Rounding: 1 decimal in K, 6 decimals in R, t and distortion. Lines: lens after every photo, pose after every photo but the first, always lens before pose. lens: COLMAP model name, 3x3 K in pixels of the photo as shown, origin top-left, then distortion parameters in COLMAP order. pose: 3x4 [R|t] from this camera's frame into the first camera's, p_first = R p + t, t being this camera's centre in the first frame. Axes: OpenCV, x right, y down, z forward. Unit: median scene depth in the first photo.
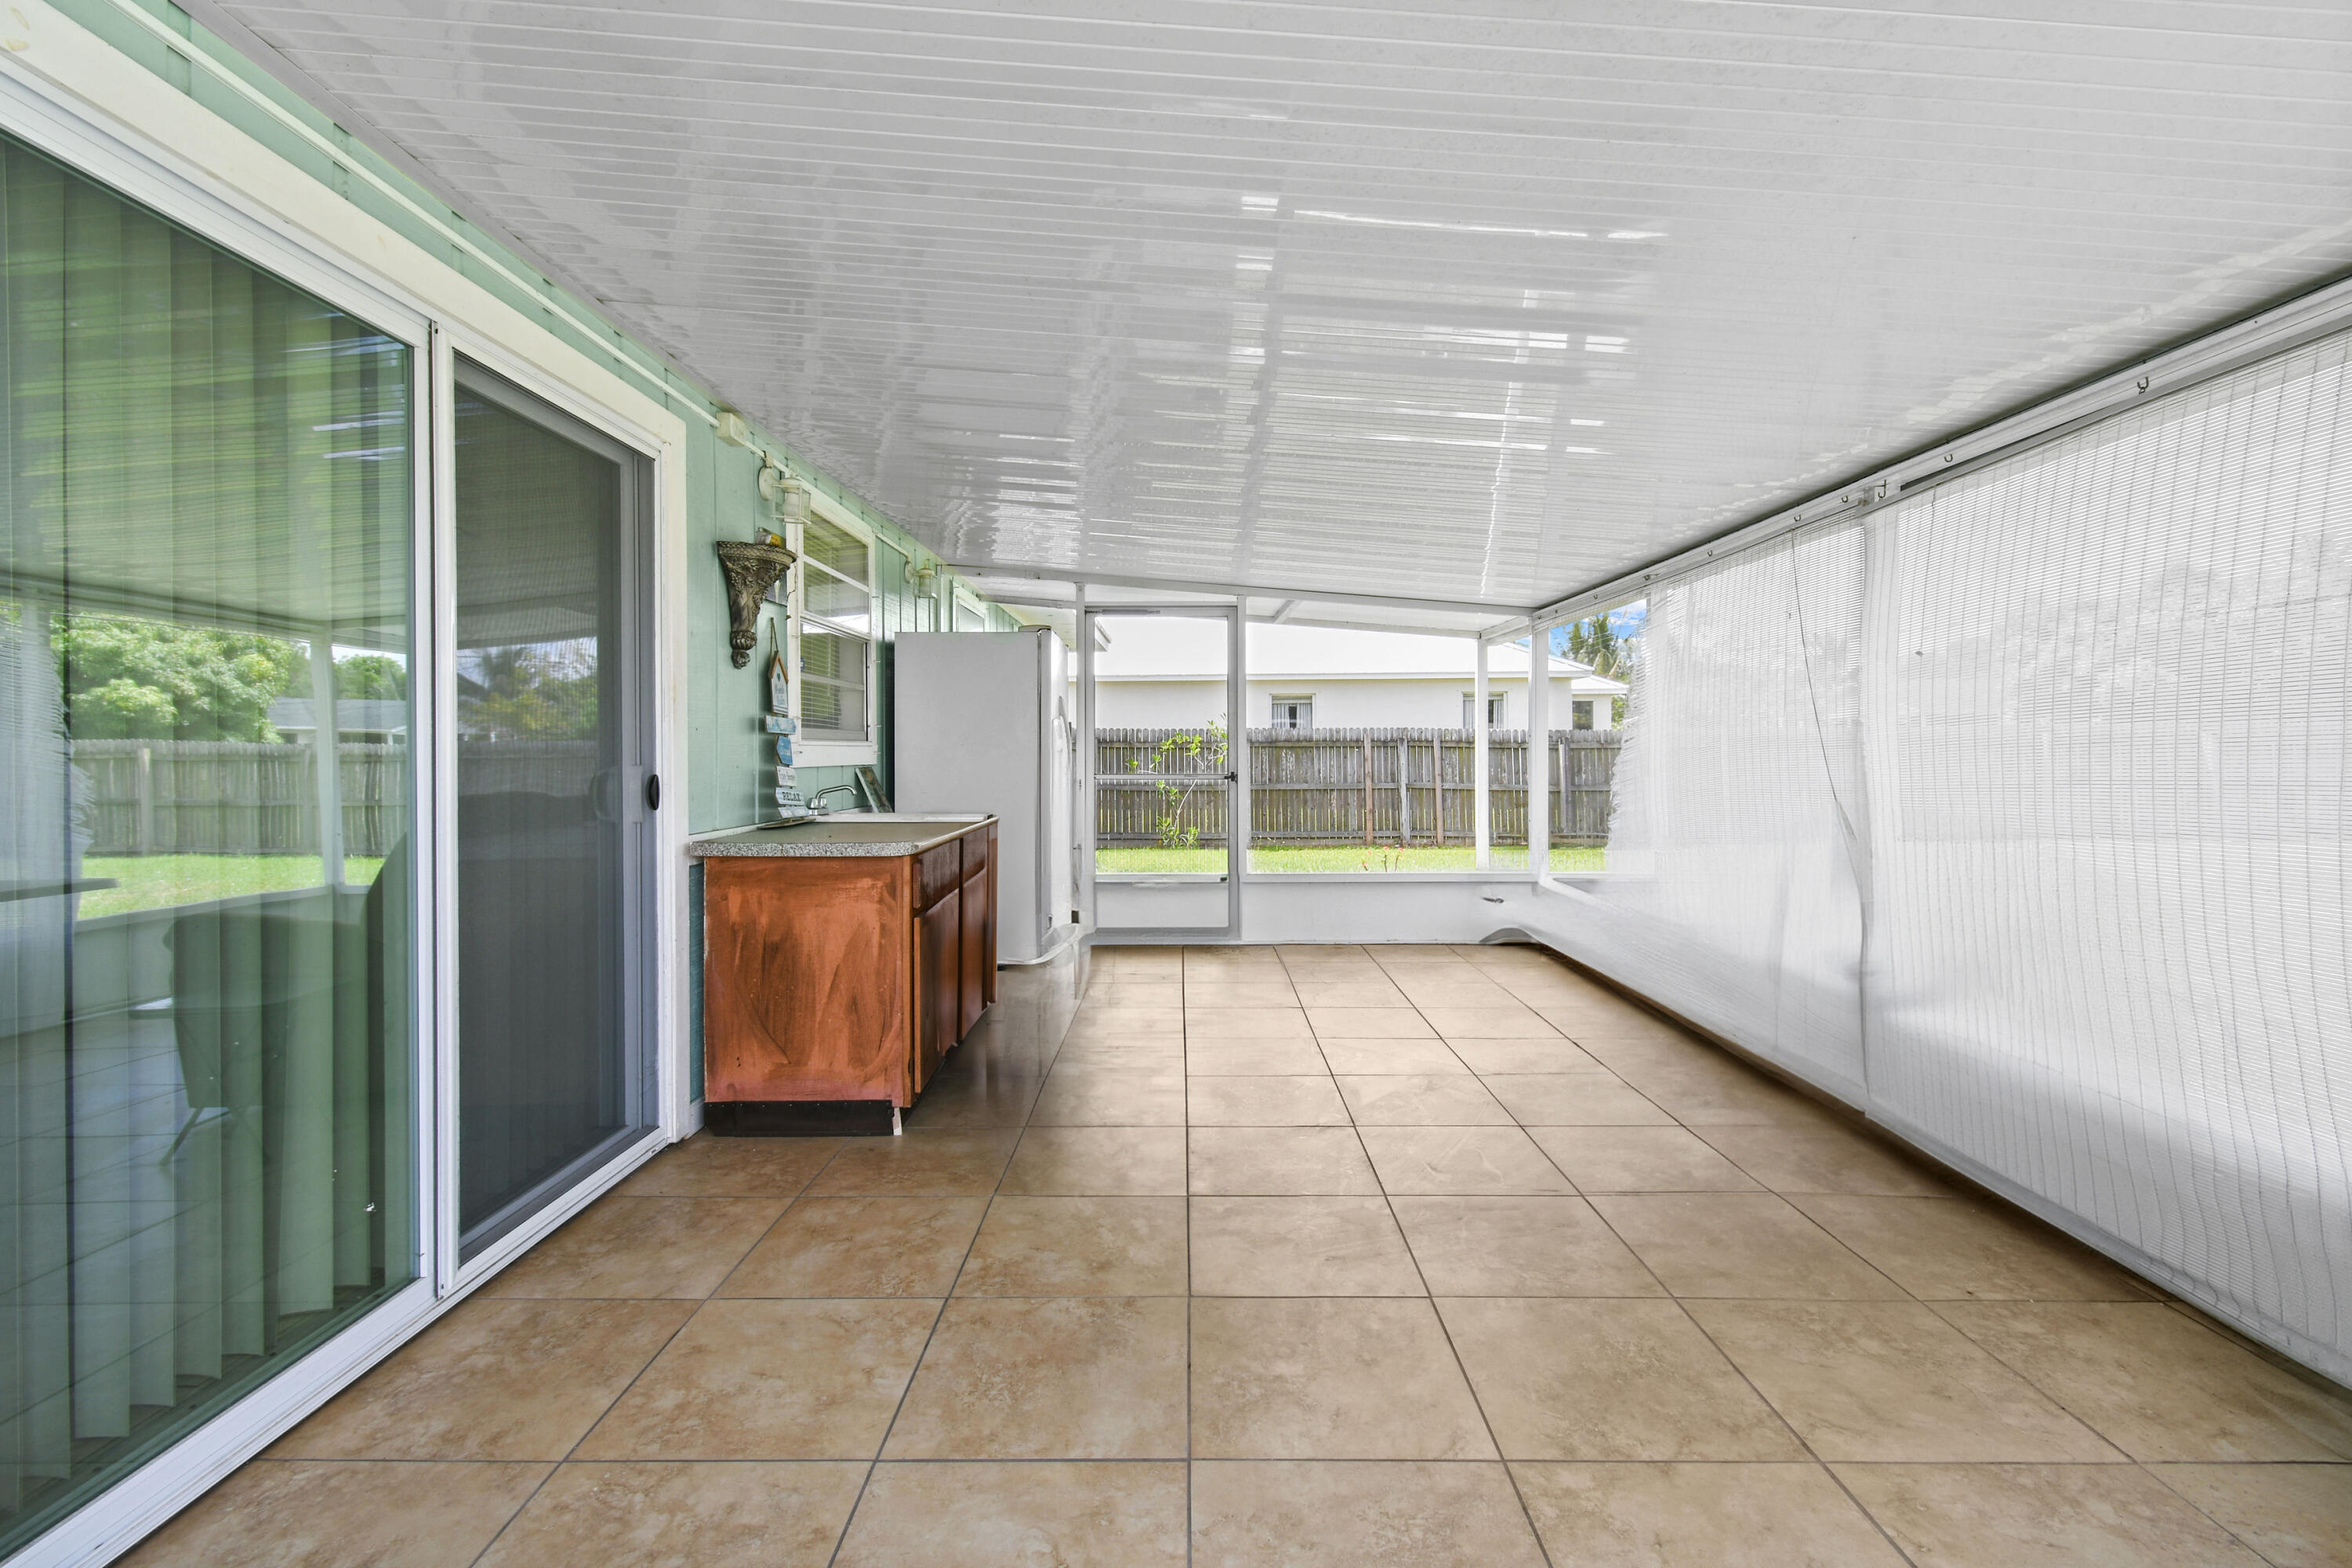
lens RADIAL K [[1028.5, 0, 1175.5], [0, 1028.5, 772.9], [0, 0, 1]] dist [0.003880, -0.001640]
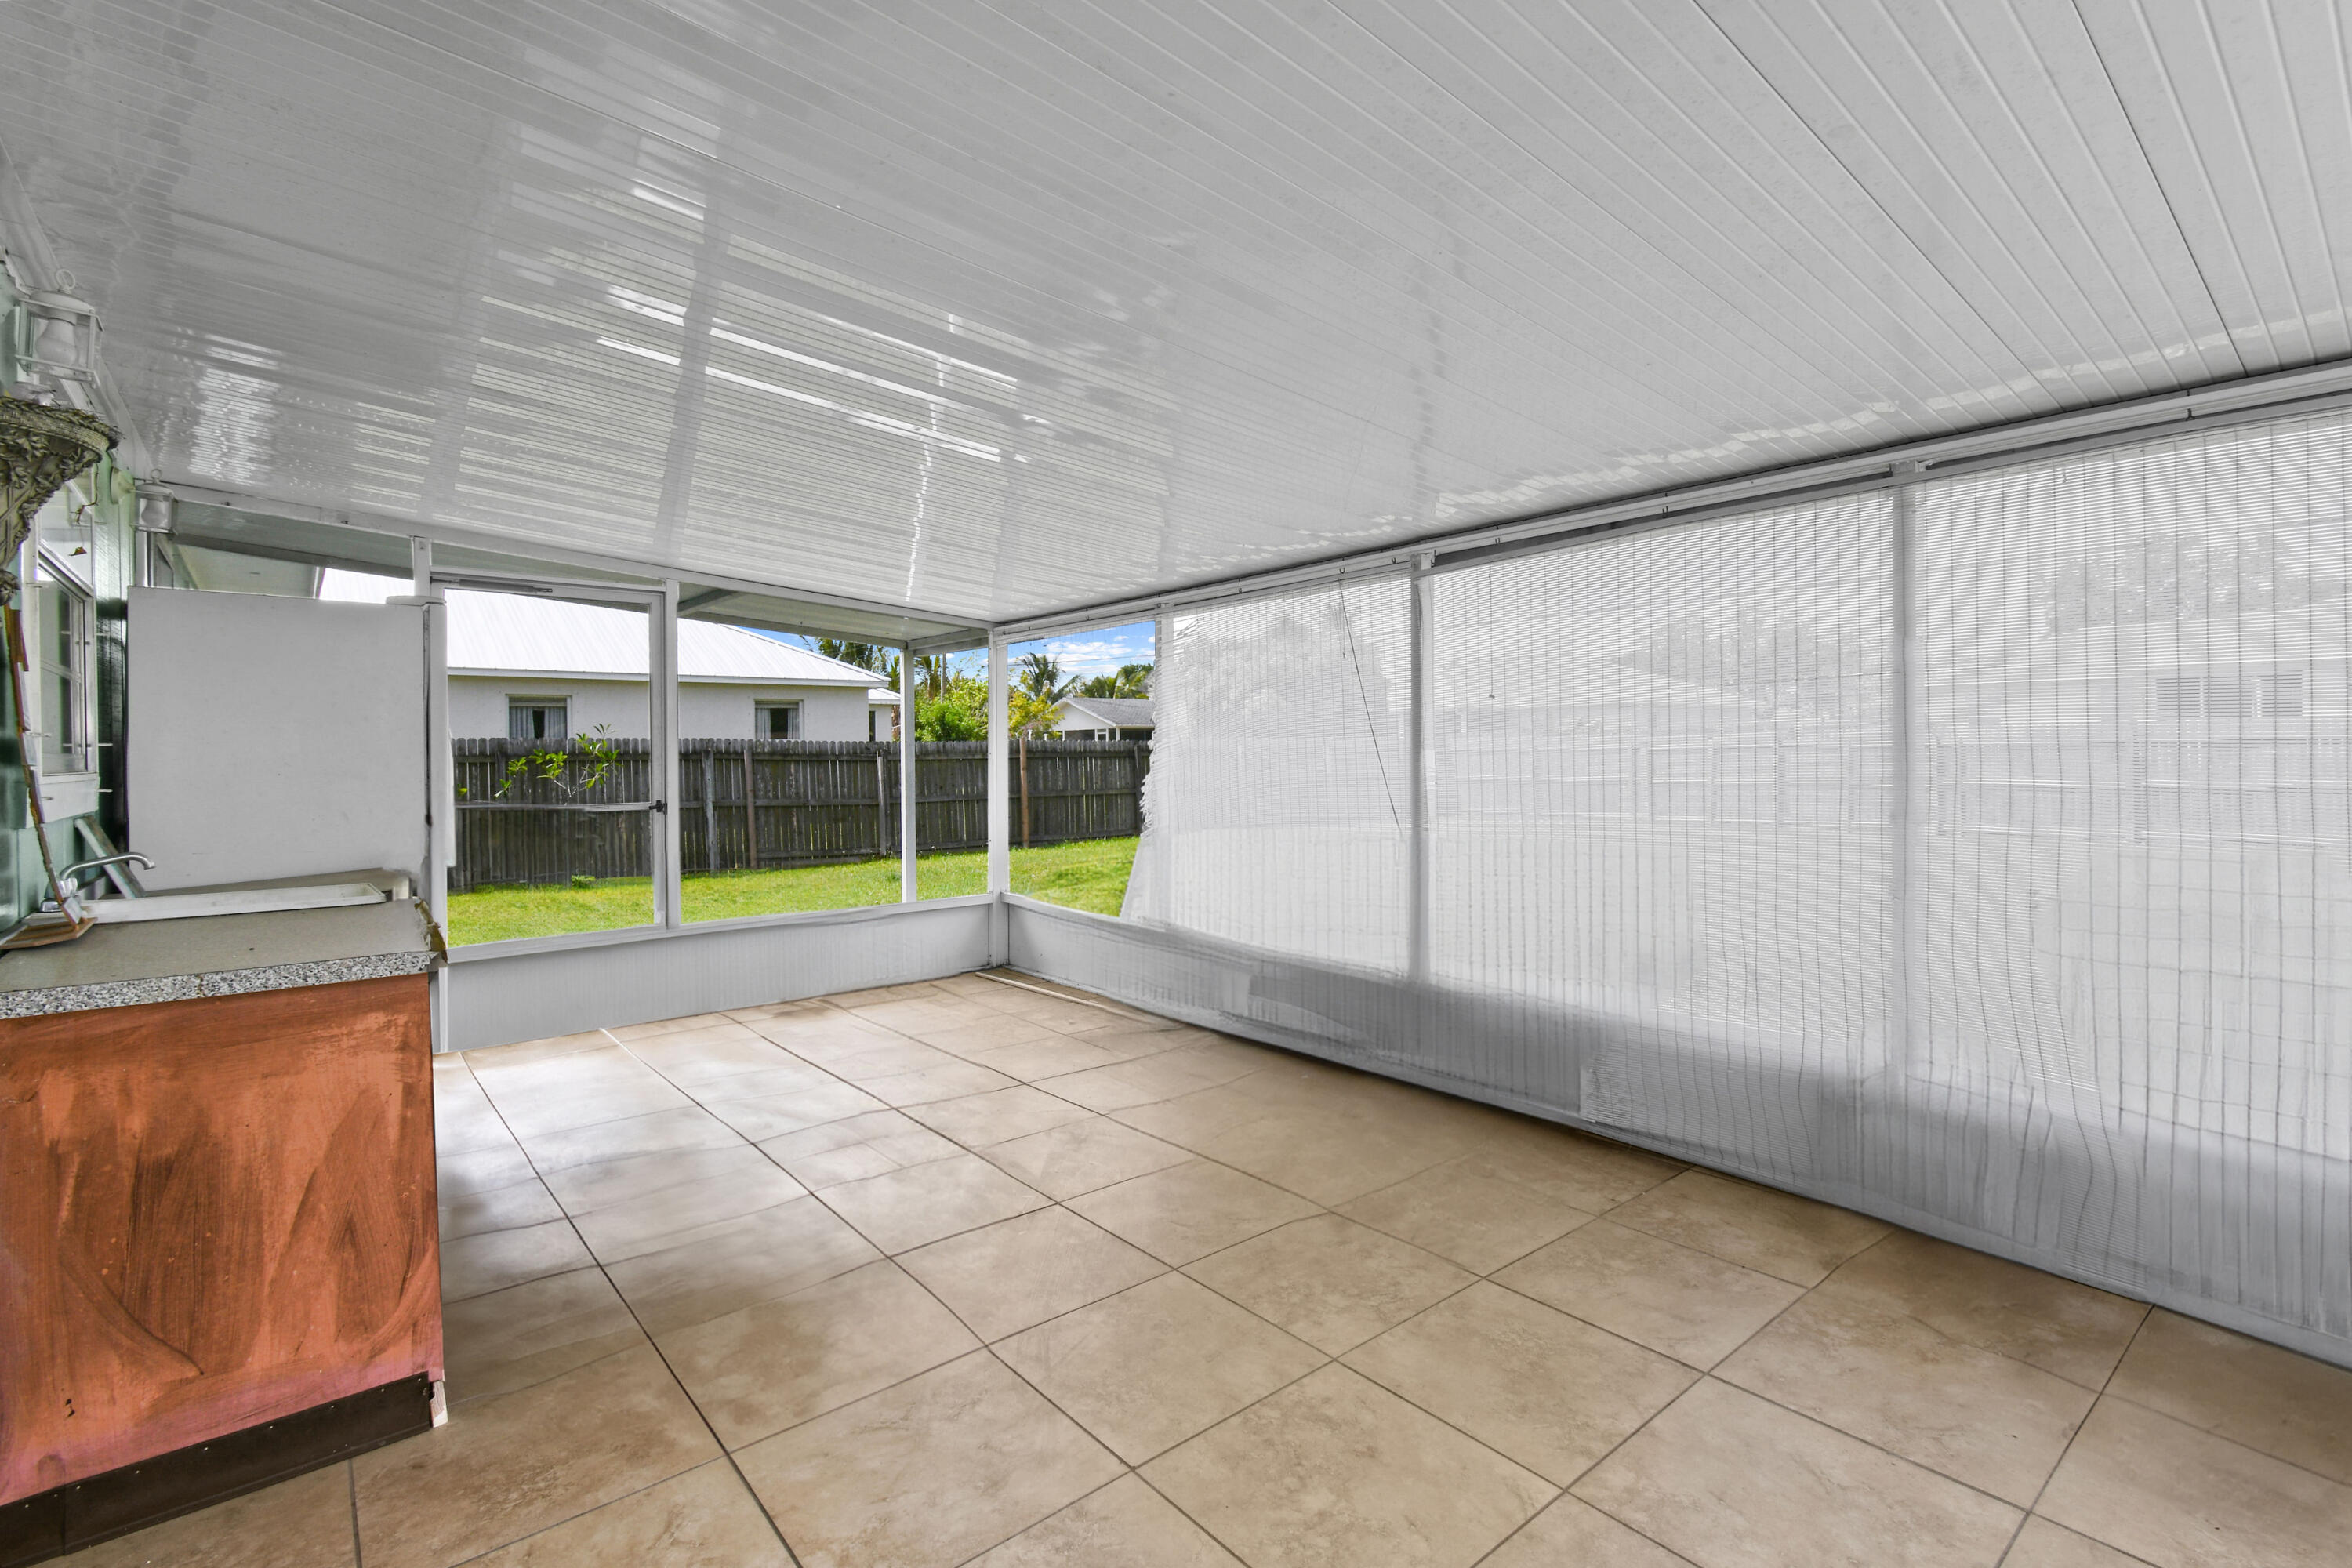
lens RADIAL K [[1066.5, 0, 1172.1], [0, 1066.5, 774.6], [0, 0, 1]] dist [0.009935, -0.005008]
pose [[0.765372, -0.017424, 0.643352, -0.342021], [0.022558, 0.999746, 0.000240, -0.024535], [-0.643193, 0.014329, 0.765570, 0.229212]]
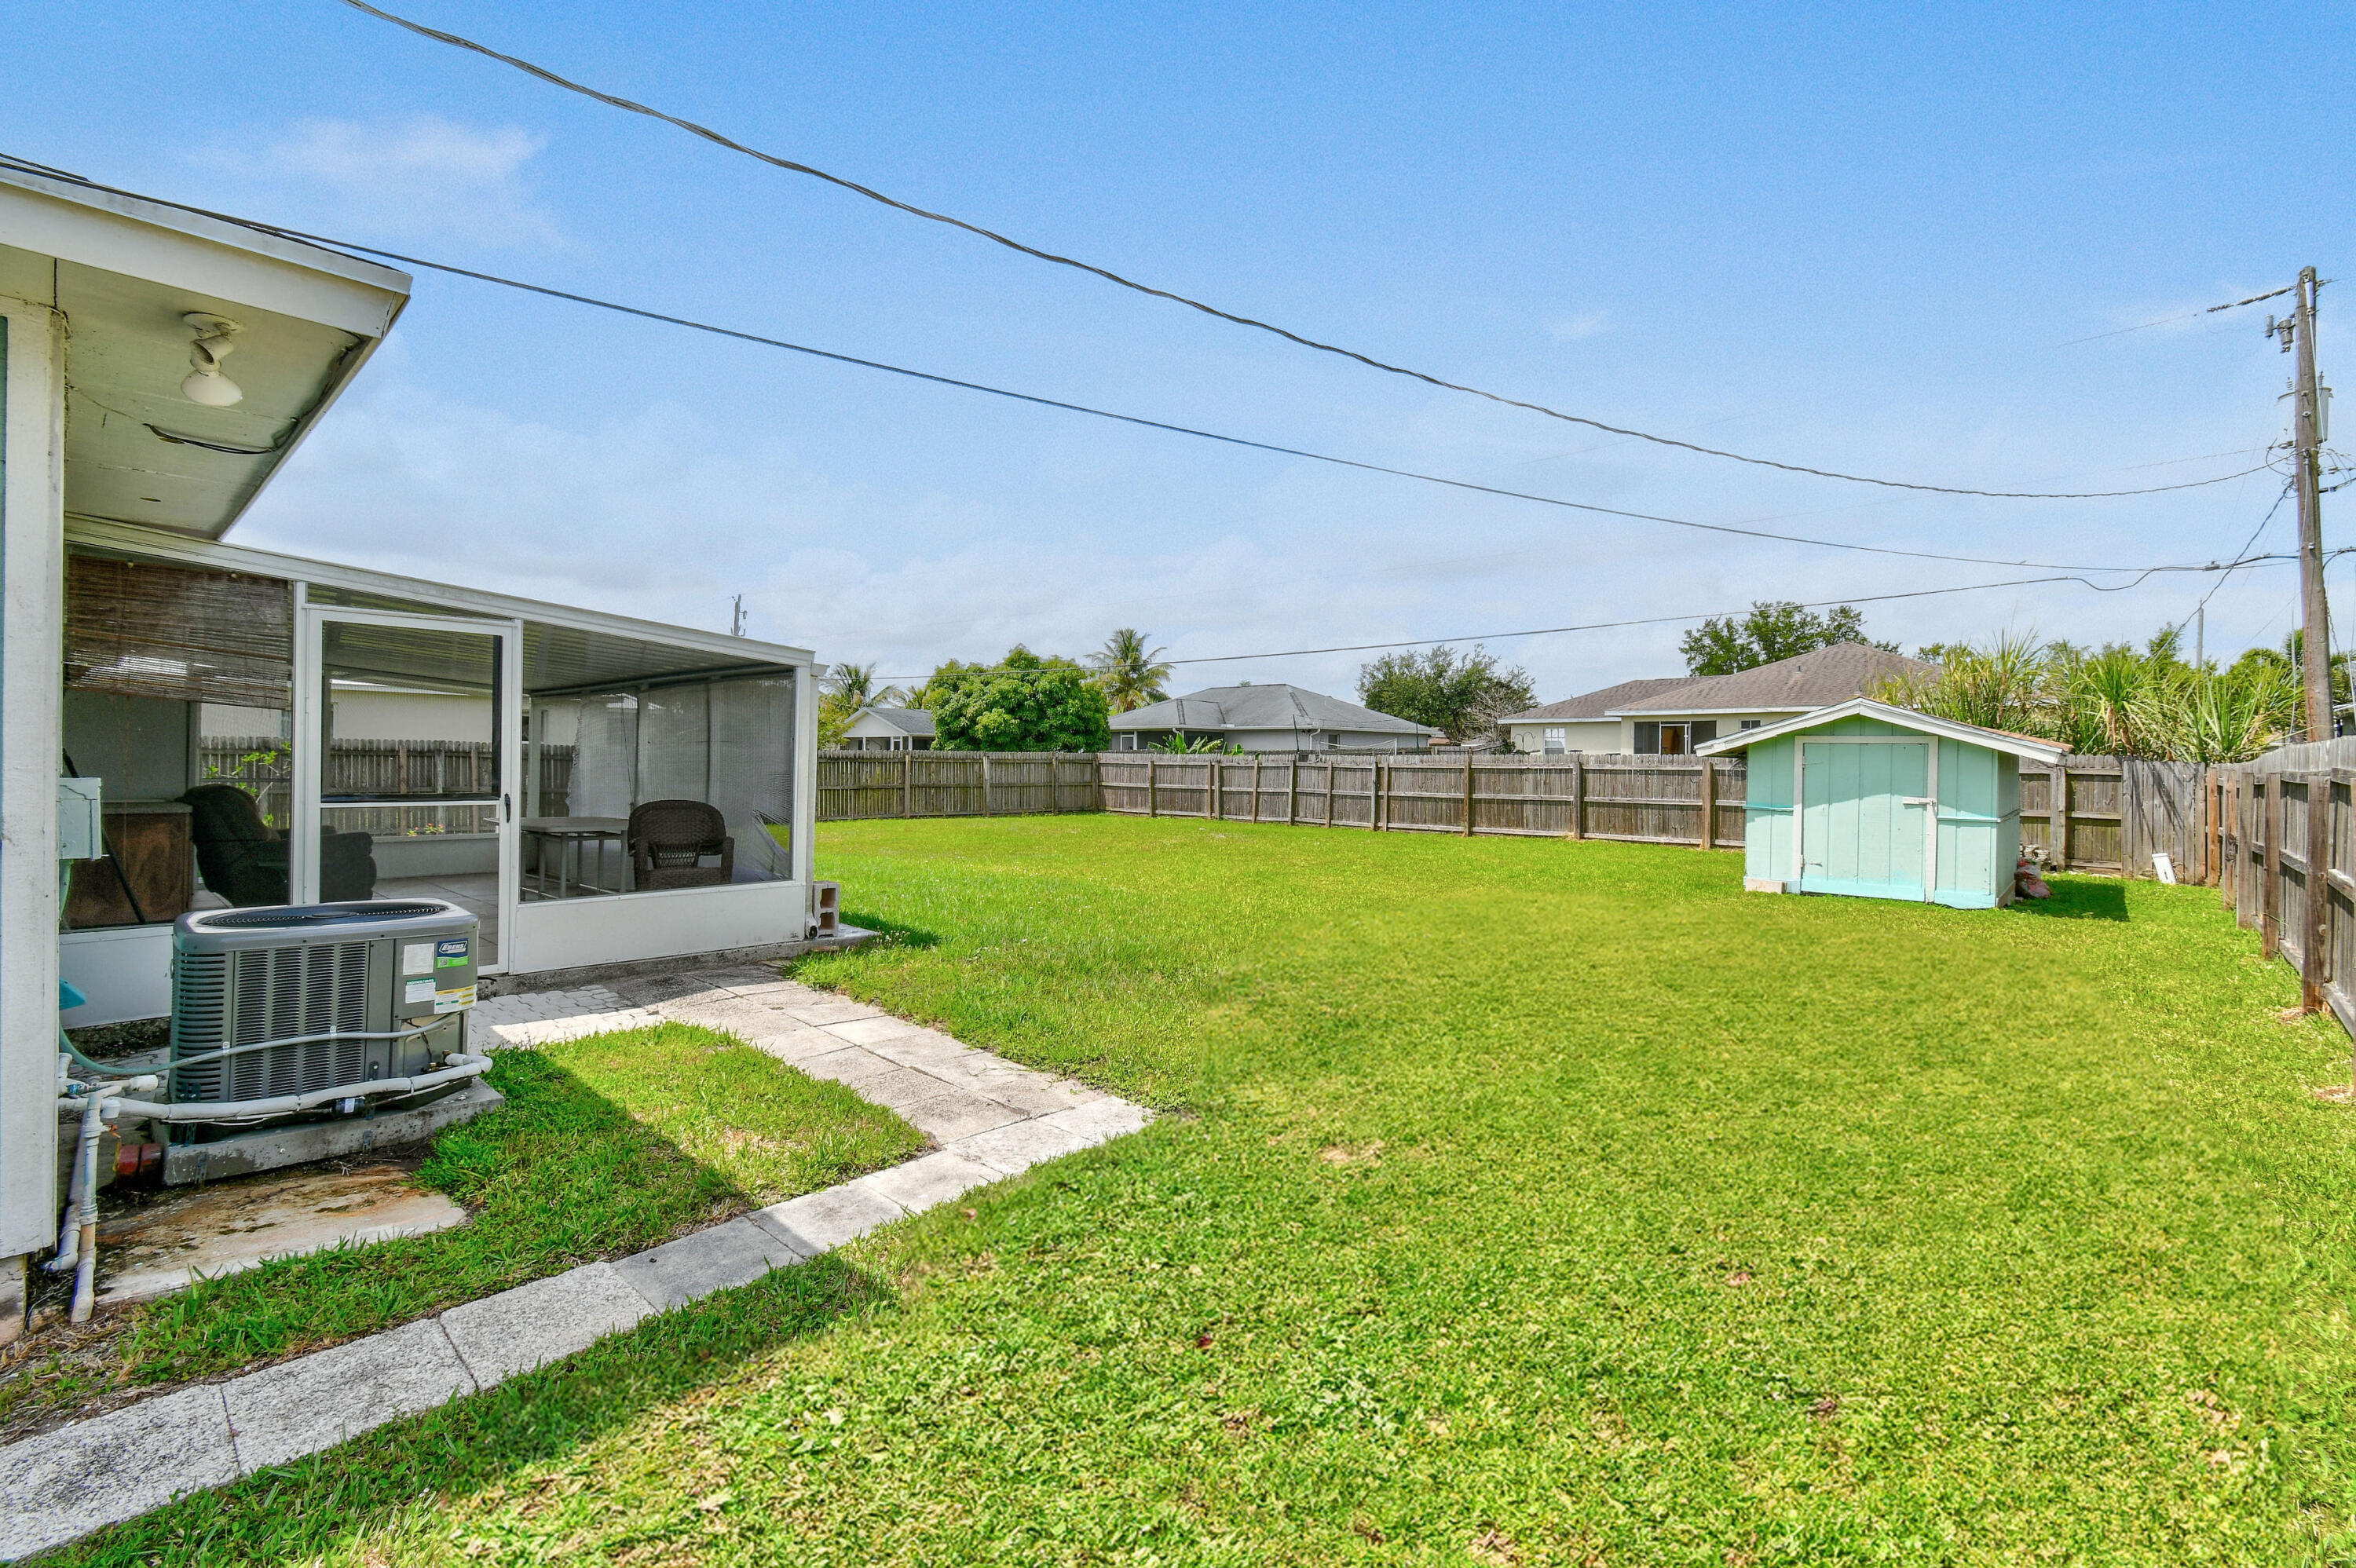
lens RADIAL K [[1030.1, 0, 1185.2], [0, 1030.1, 771.7], [0, 0, 1]] dist [0.003880, -0.001640]
pose [[0.662199, 0.007286, 0.749292, -0.512464], [-0.000664, 0.999958, -0.009136, 0.009516], [-0.749328, 0.005552, 0.662176, -2.180055]]
